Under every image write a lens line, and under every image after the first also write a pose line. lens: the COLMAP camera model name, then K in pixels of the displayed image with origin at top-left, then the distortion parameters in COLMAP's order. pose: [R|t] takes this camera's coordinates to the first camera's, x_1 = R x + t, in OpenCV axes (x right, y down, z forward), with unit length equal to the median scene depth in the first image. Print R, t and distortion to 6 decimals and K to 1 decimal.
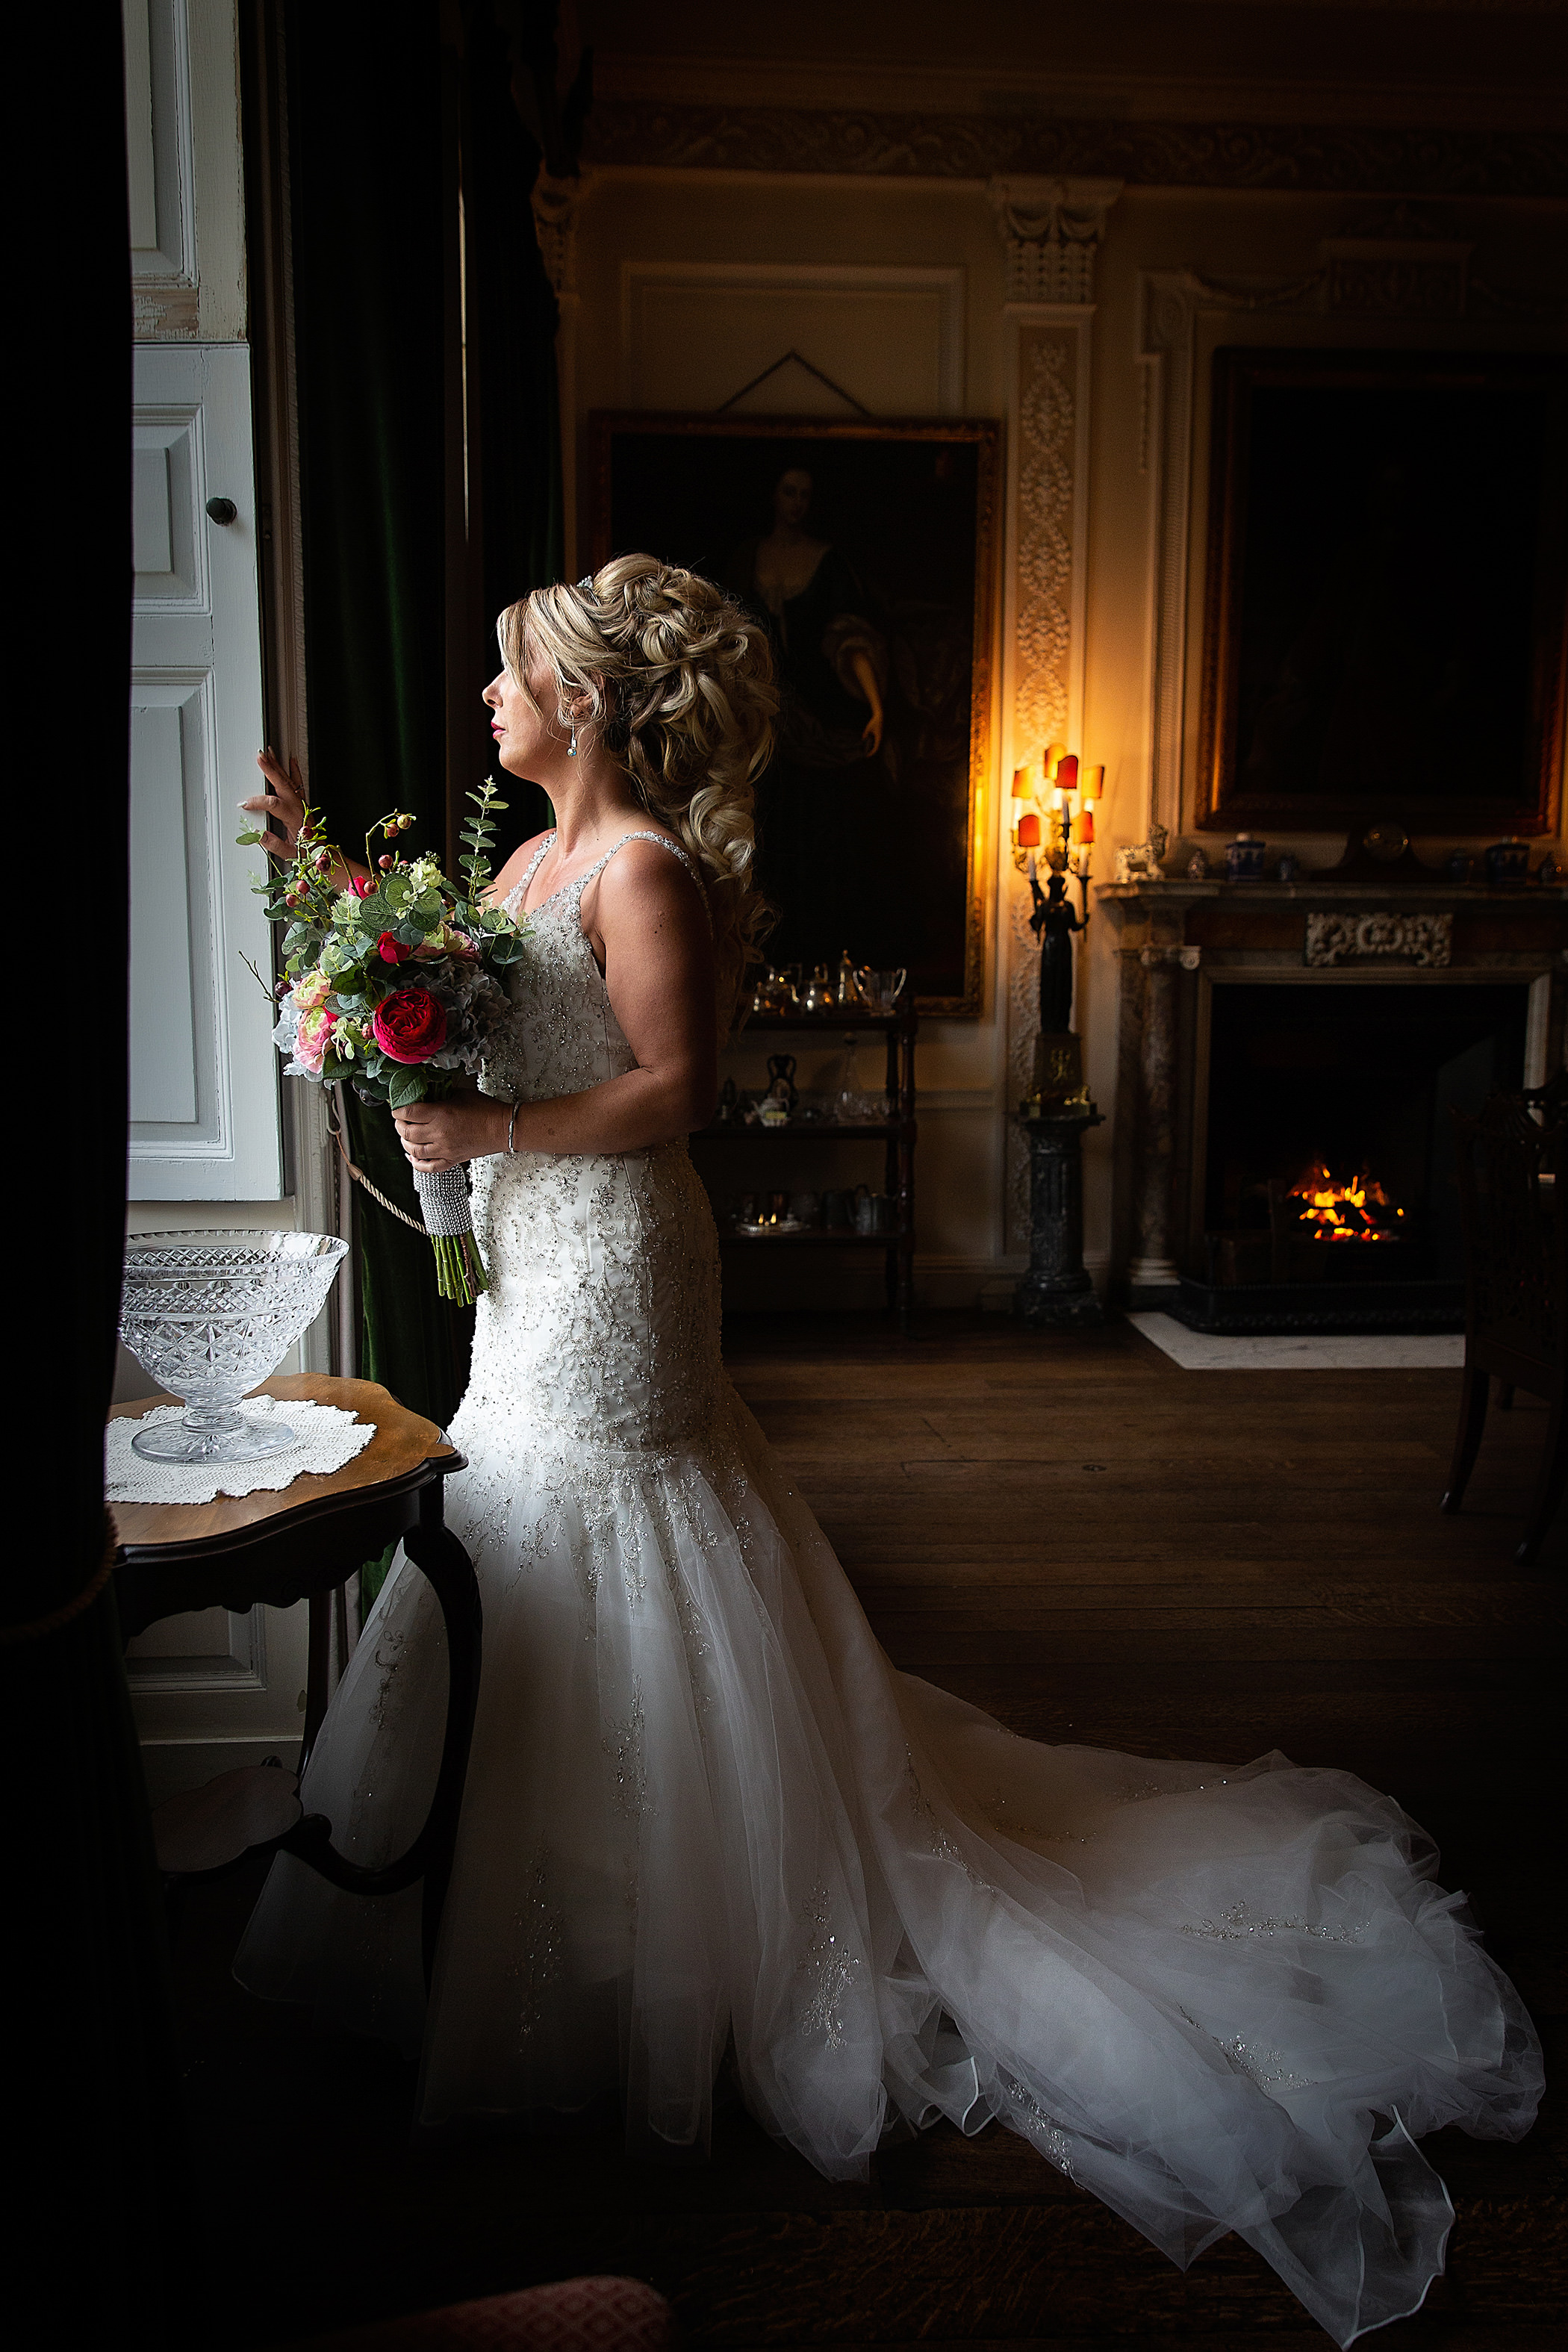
lens RADIAL K [[1260.4, 0, 784.0], [0, 1260.4, 1176.0], [0, 0, 1]] dist [-0.002267, -0.000569]
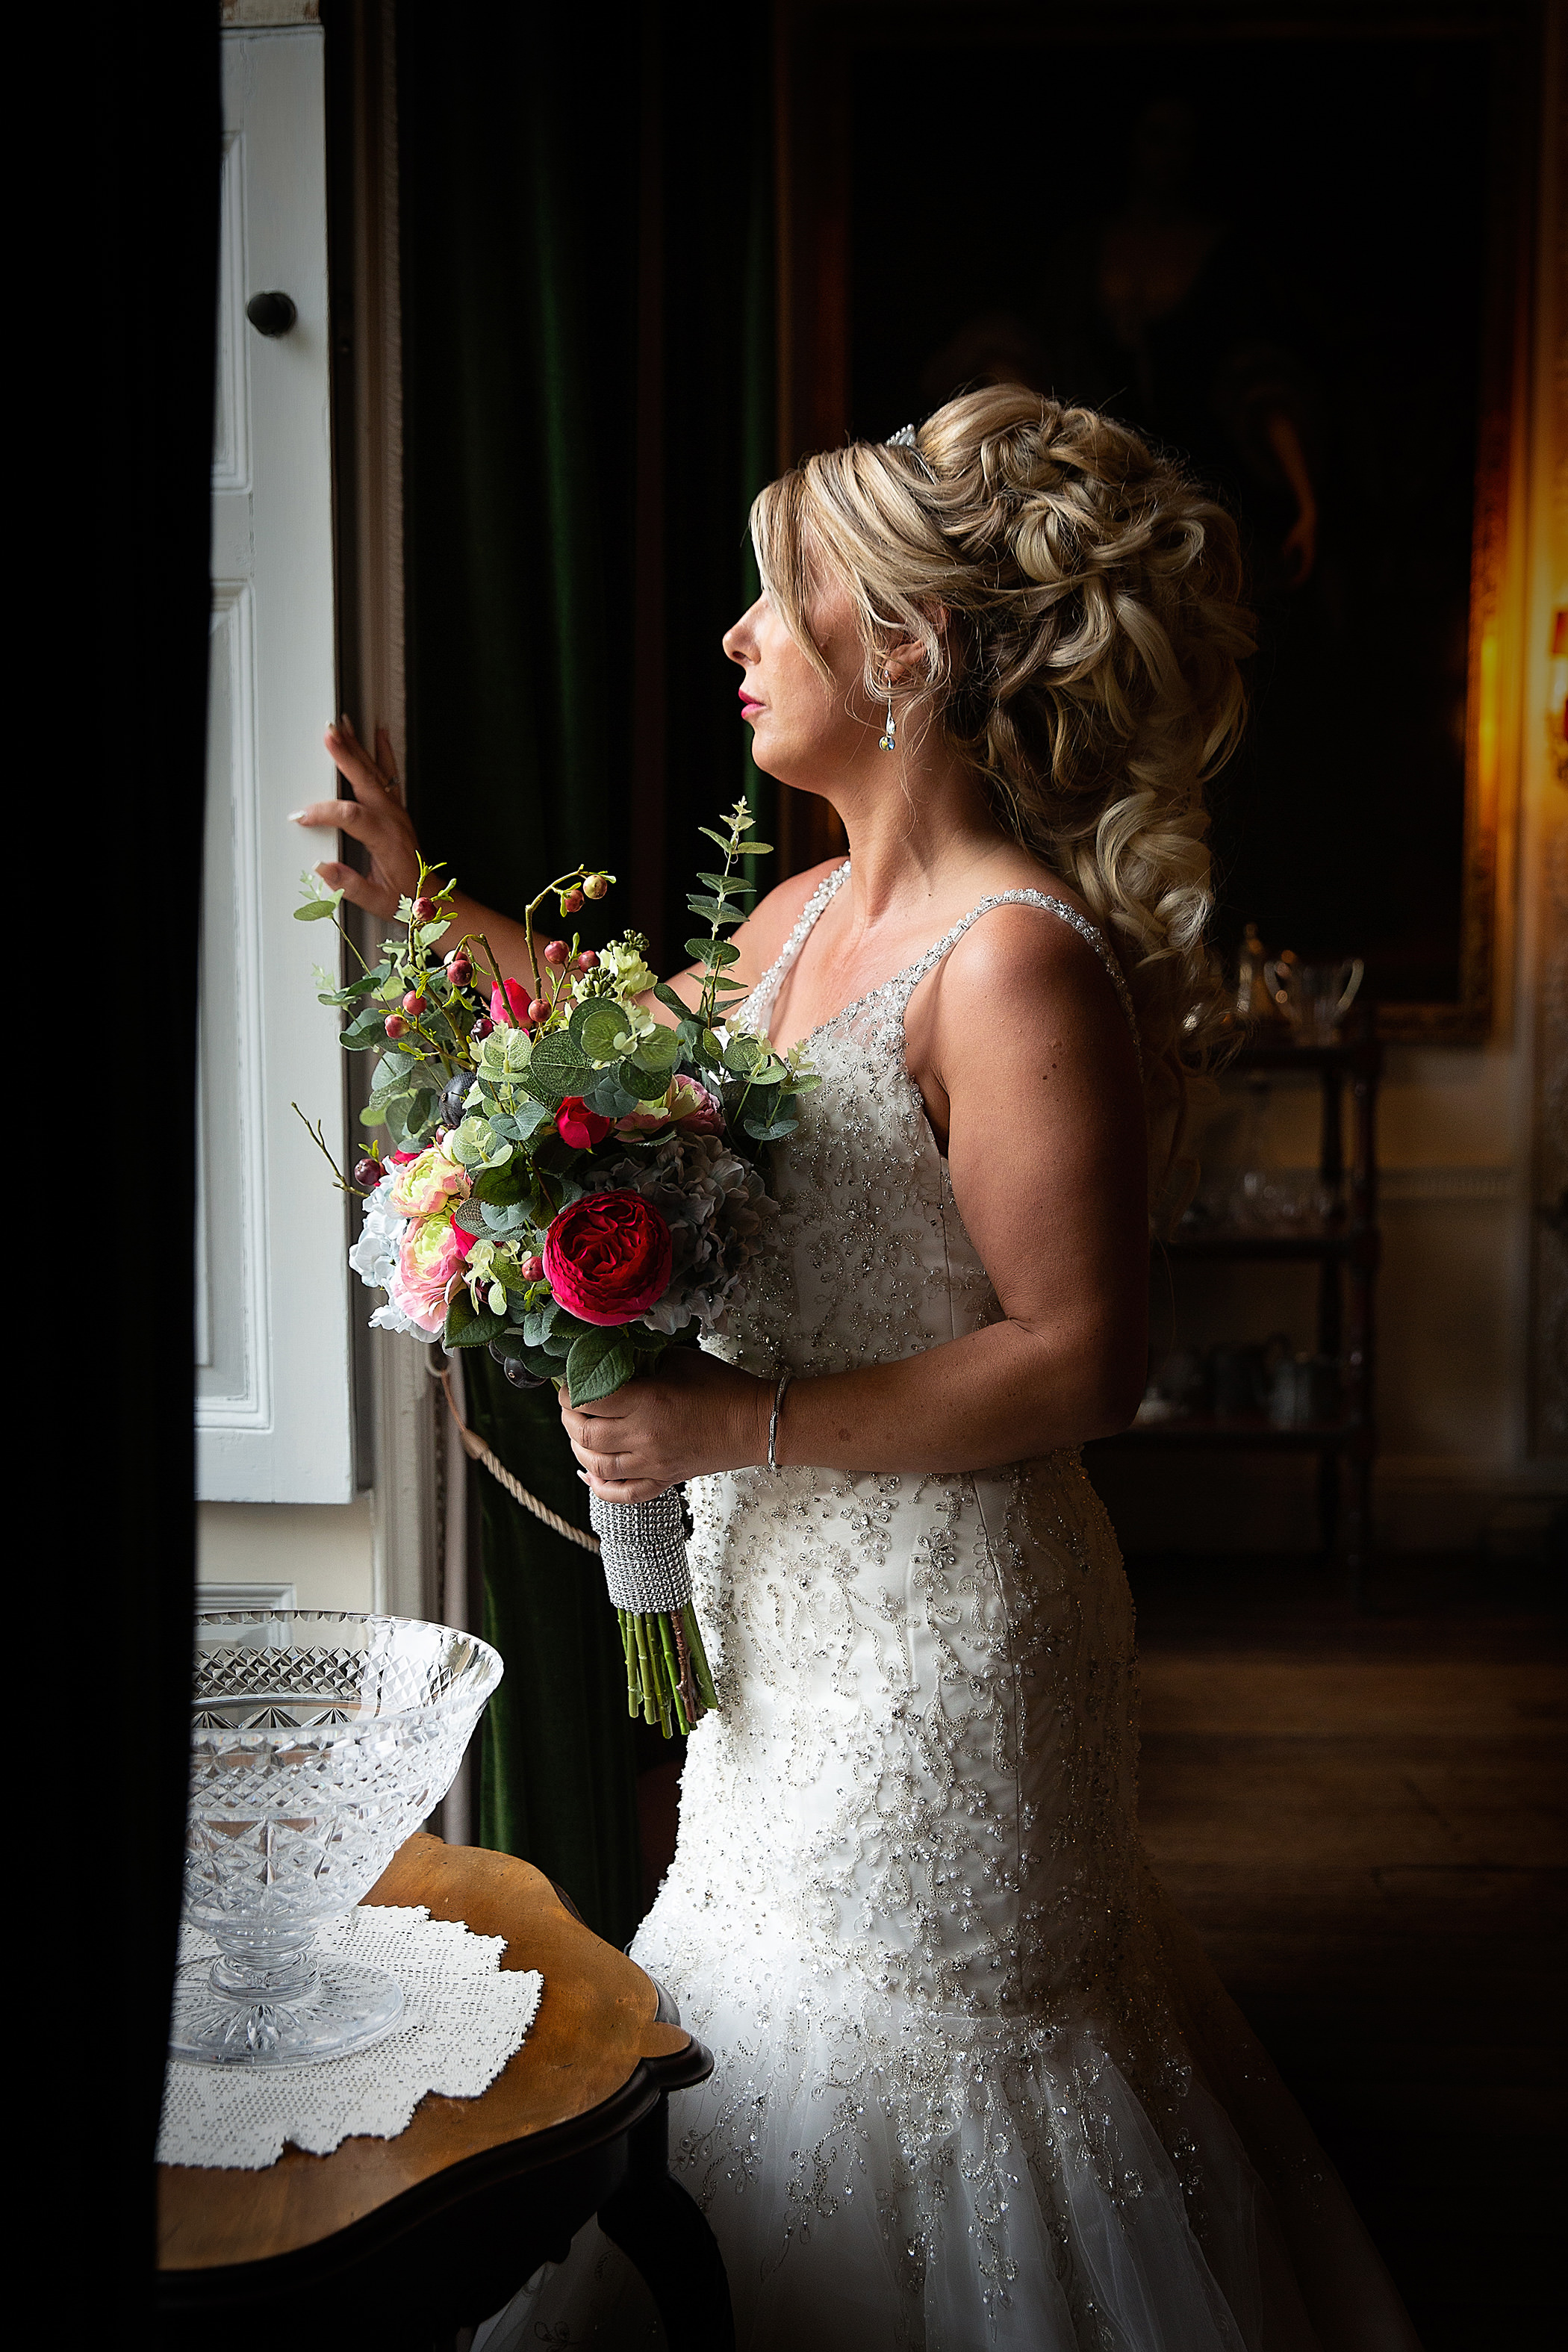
lens RADIAL K [[2132.6, 0, 784.0], [0, 2132.6, 1176.0], [0, 0, 1]] dist [-0.088078, 0.000066]
pose [[0.989838, 0.002973, -0.142170, -0.079175], [-0.007554, 0.999469, -0.031692, -0.115943], [0.142000, 0.032444, 0.989335, 0.078243]]
